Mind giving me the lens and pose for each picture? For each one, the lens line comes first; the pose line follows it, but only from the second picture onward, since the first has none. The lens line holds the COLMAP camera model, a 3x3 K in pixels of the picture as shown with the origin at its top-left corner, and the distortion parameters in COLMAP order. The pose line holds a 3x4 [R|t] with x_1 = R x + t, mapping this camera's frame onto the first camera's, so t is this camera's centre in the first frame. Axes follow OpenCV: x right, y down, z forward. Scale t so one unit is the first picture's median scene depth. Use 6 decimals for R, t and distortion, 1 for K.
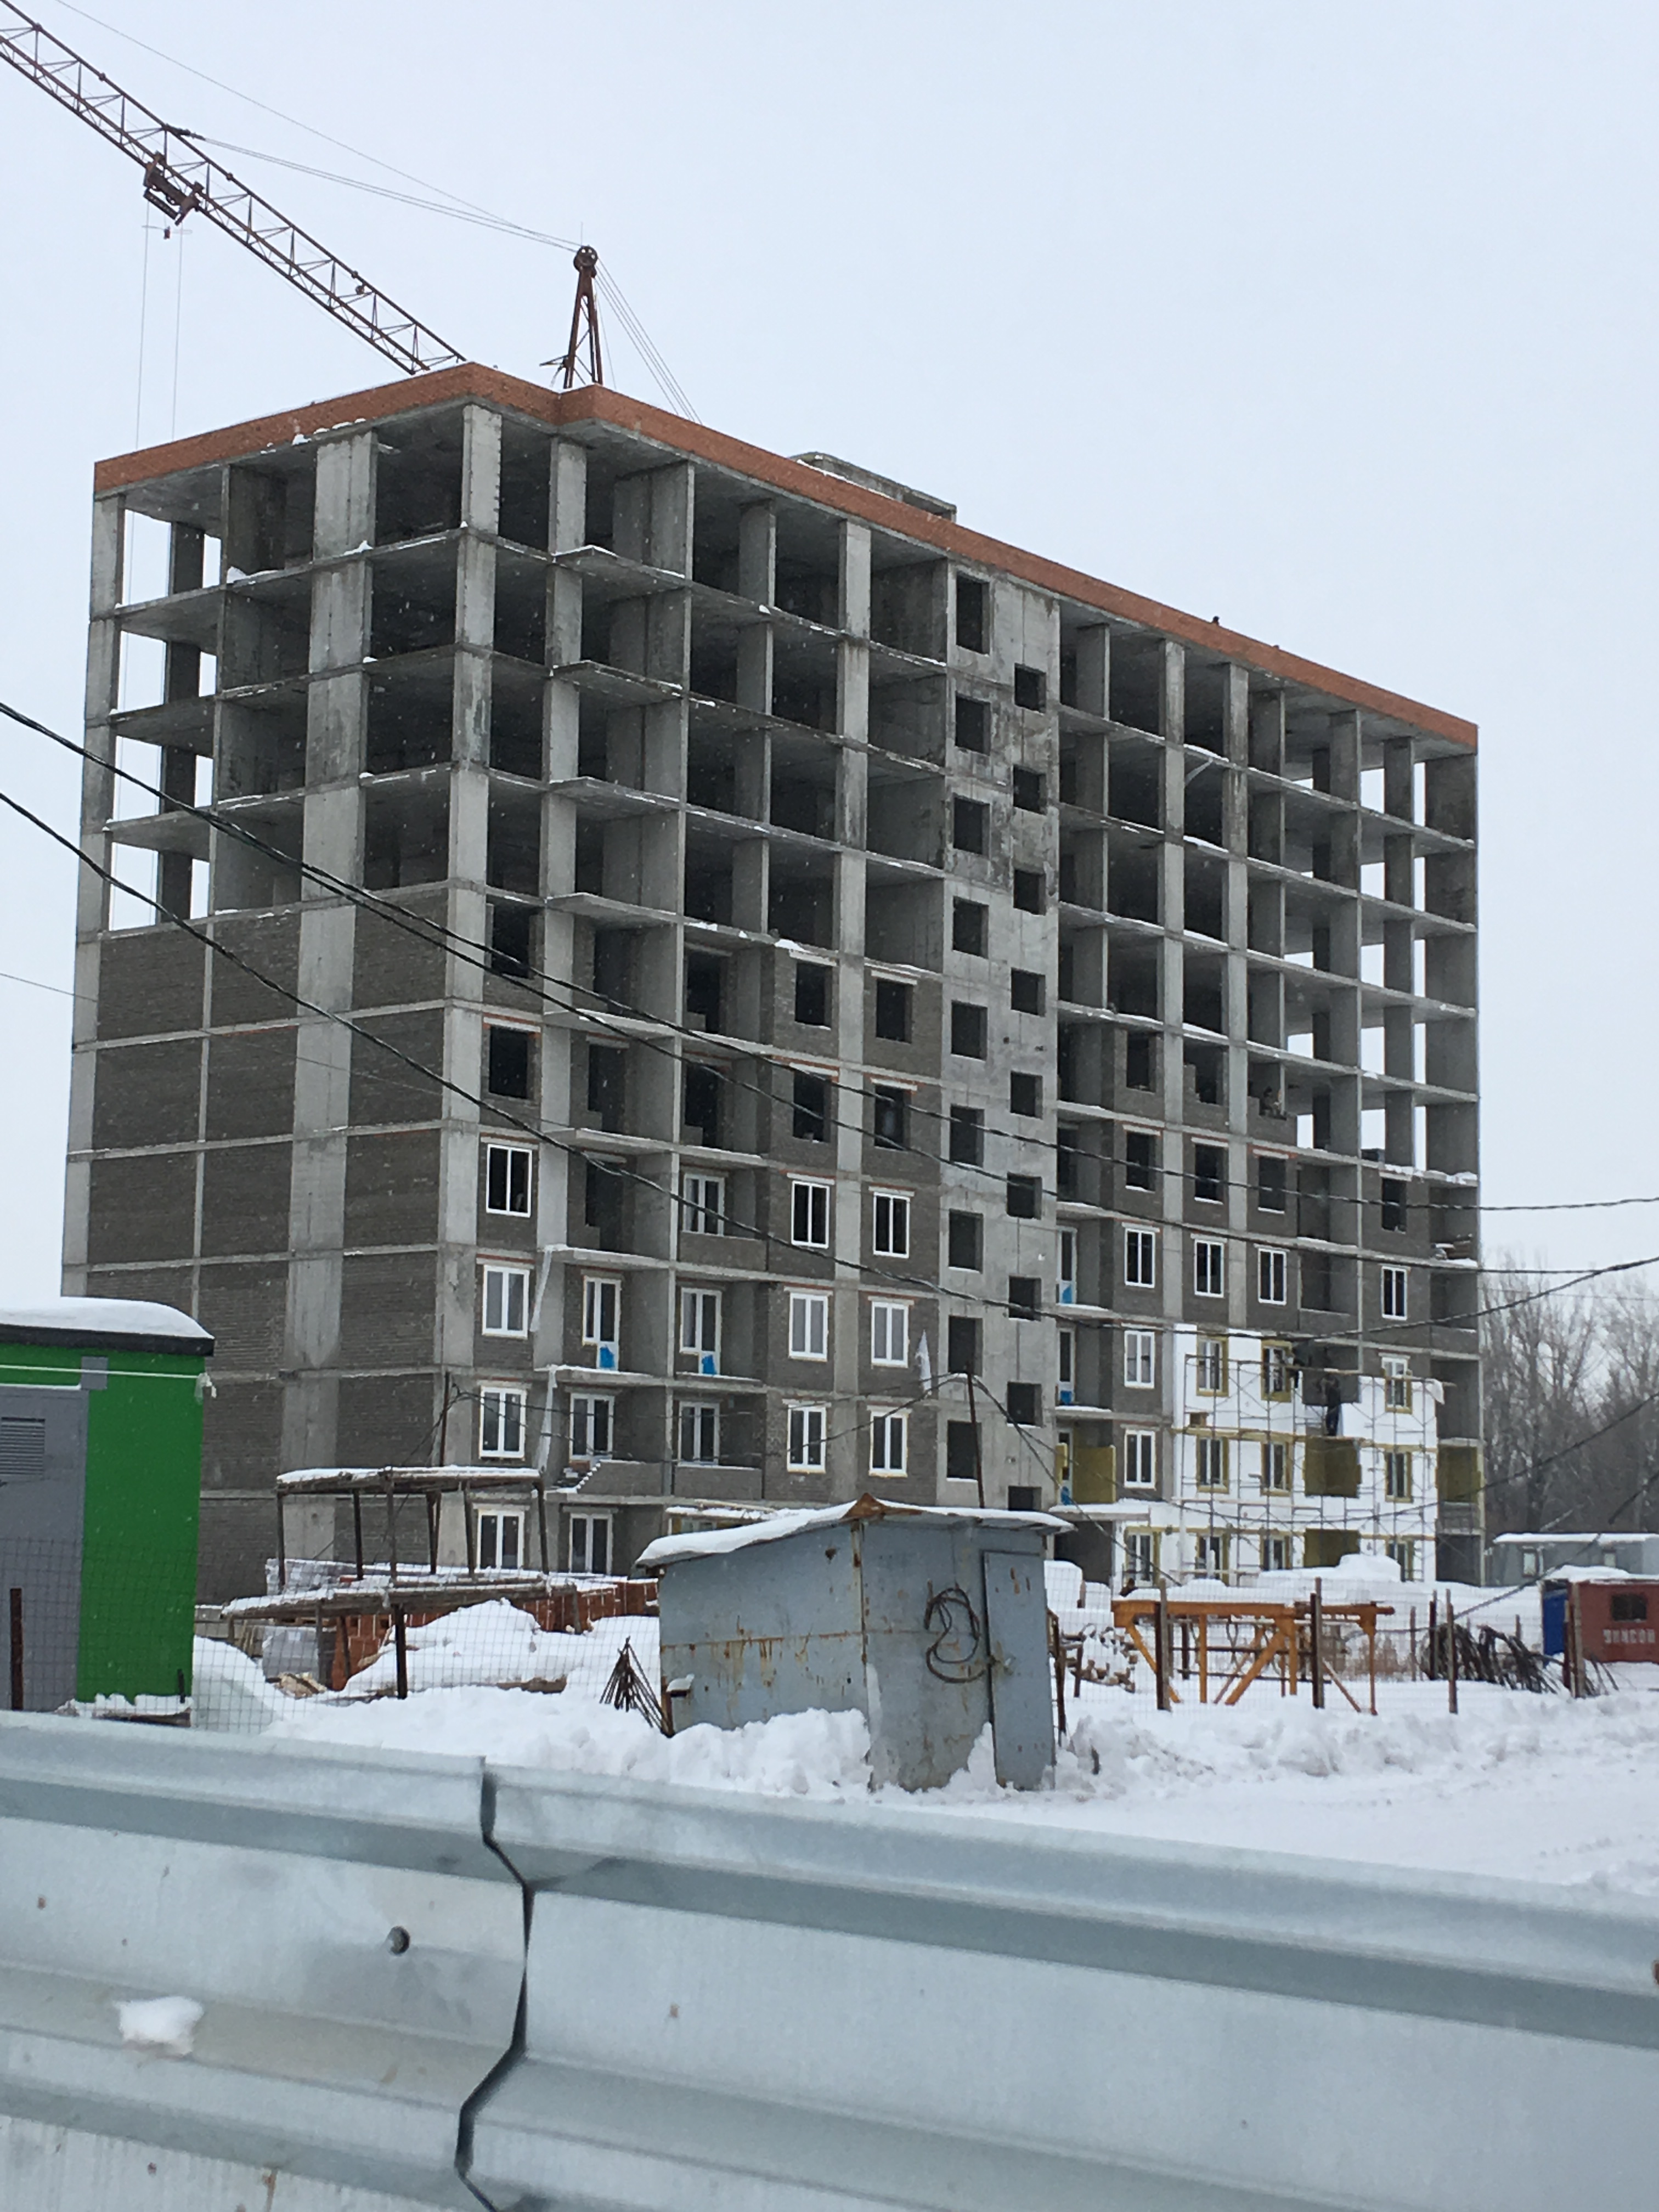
lens RADIAL K [[3665.3, 0, 844.6], [0, 3665.3, 1116.2], [0, 0, 1]] dist [0.093421, 0.000000]
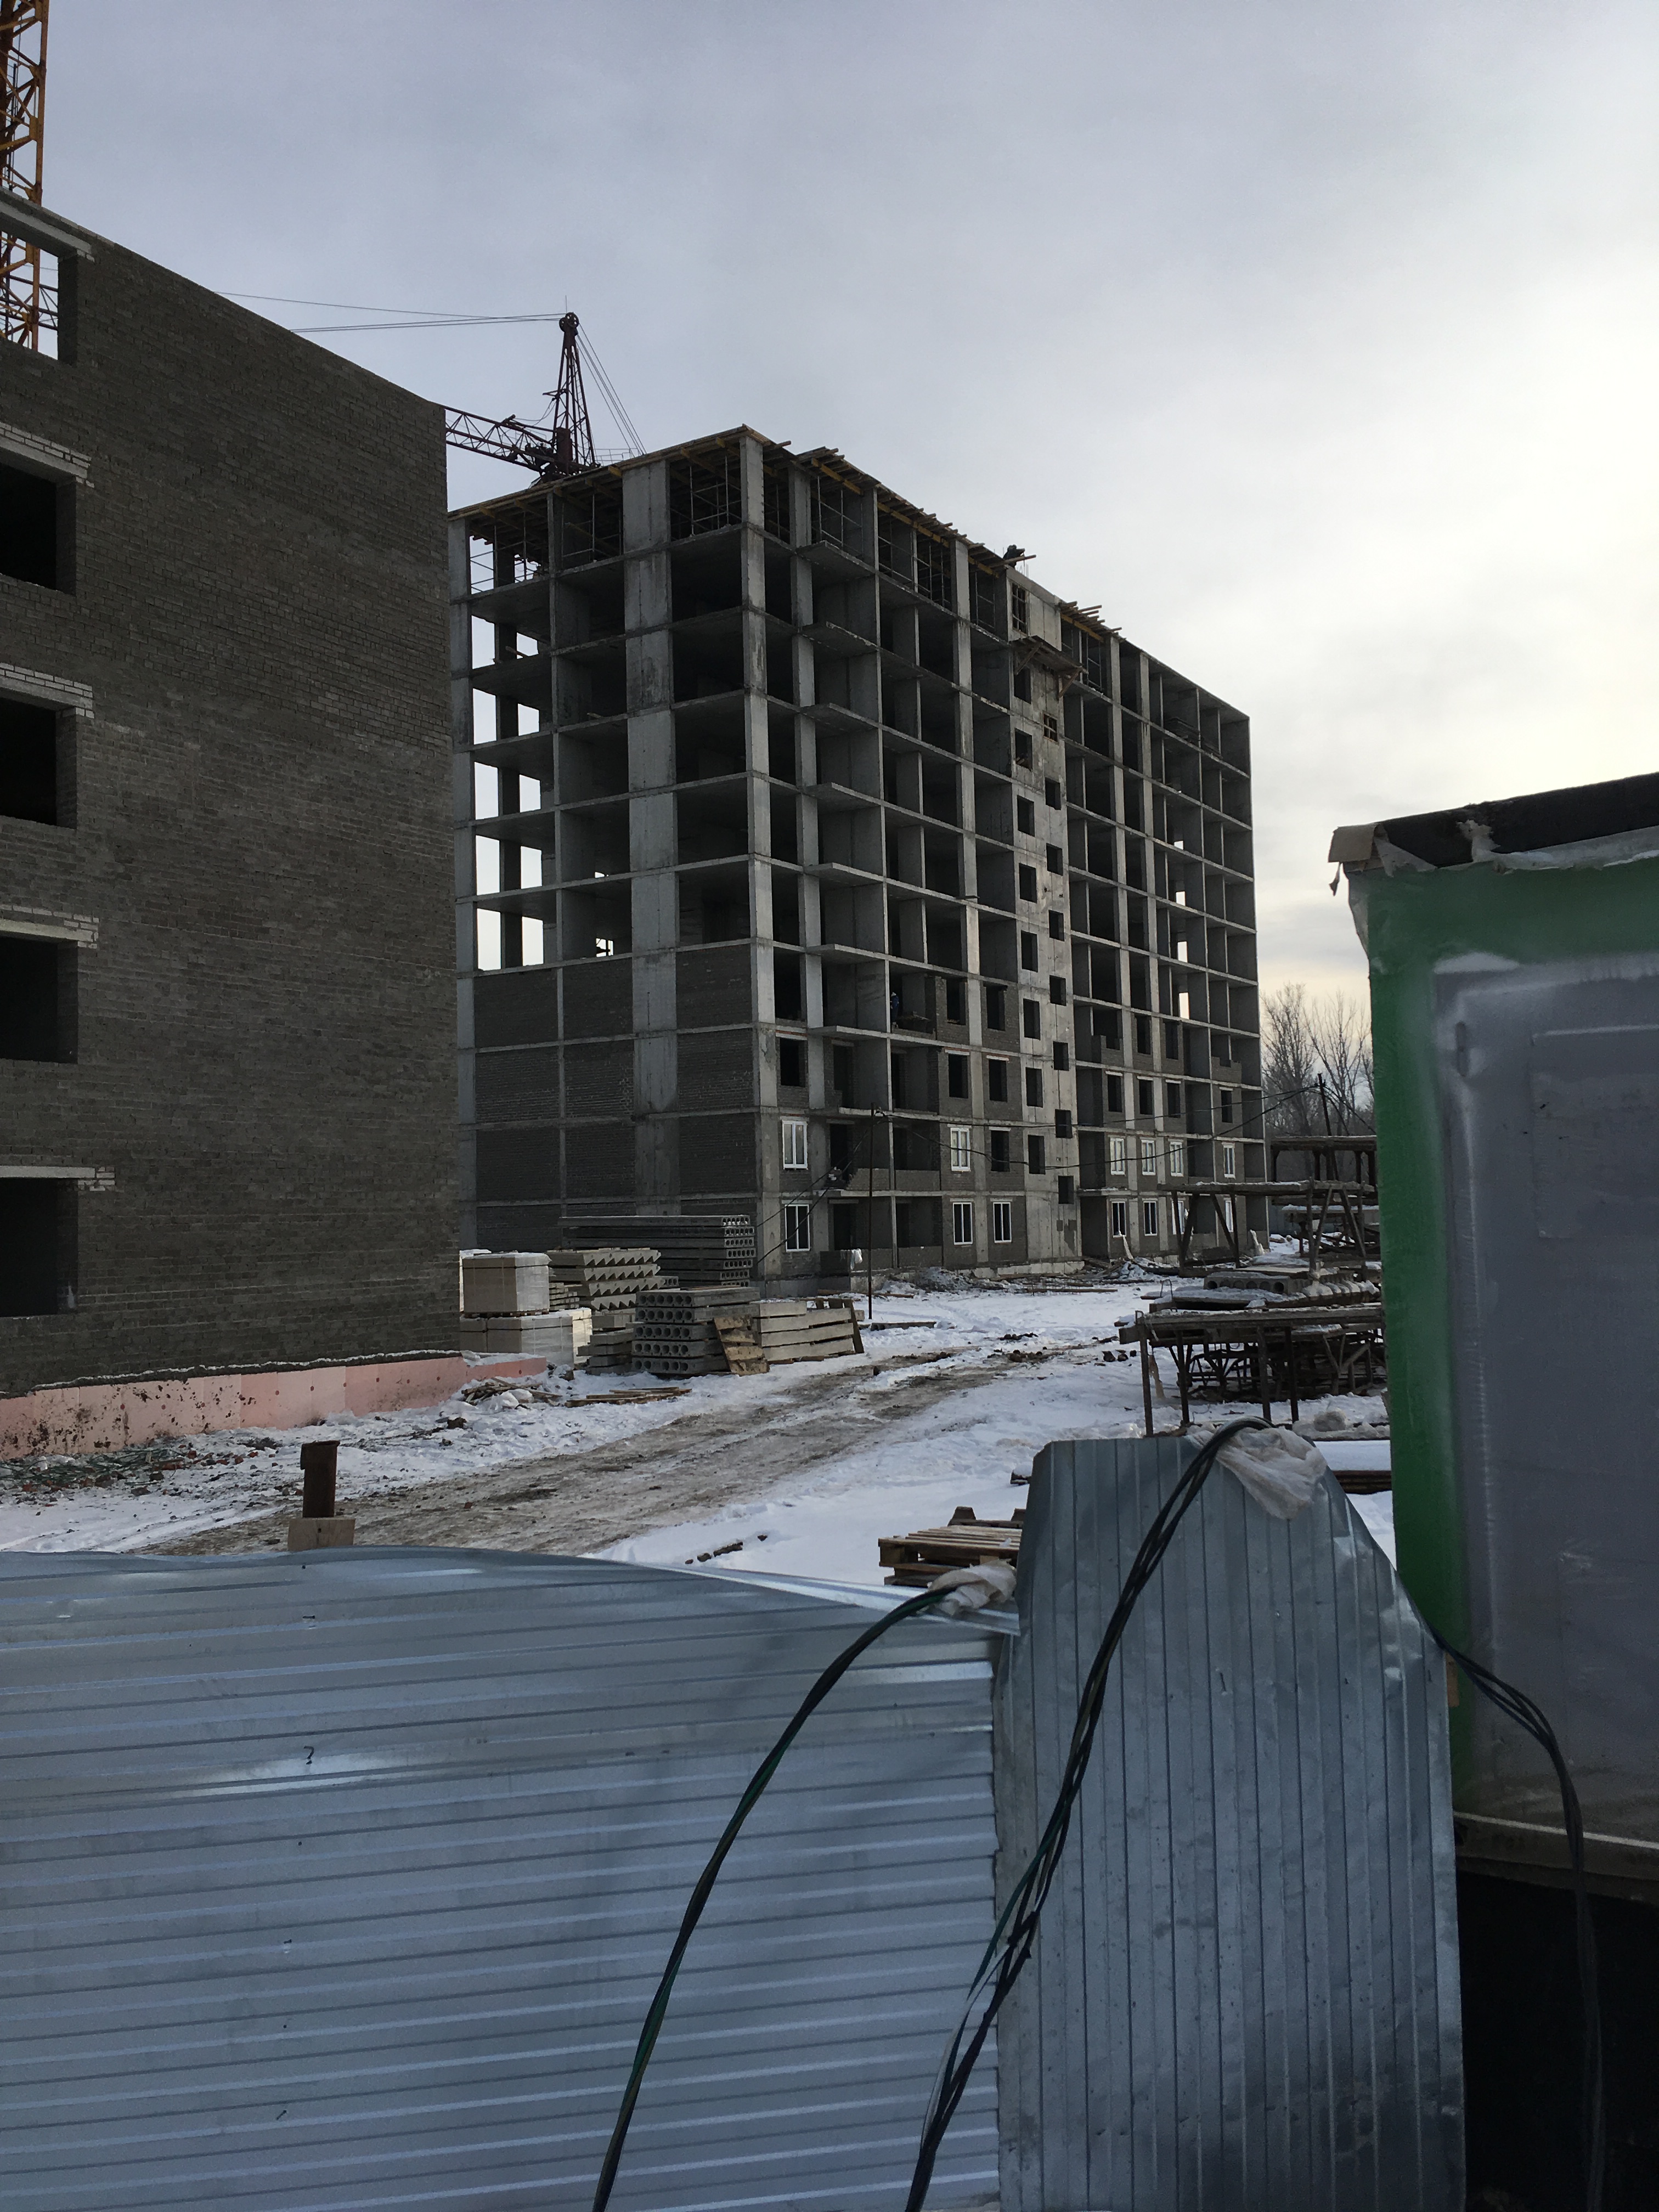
lens RADIAL K [[1908.7, 0, 889.8], [0, 1908.7, 1111.2], [0, 0, 1]] dist [0.099259, -0.131807]
pose [[0.989174, -0.035779, 0.142315, -0.155412], [0.026729, 0.997527, 0.065005, 0.020396], [-0.144289, -0.060497, 0.987685, 0.226058]]
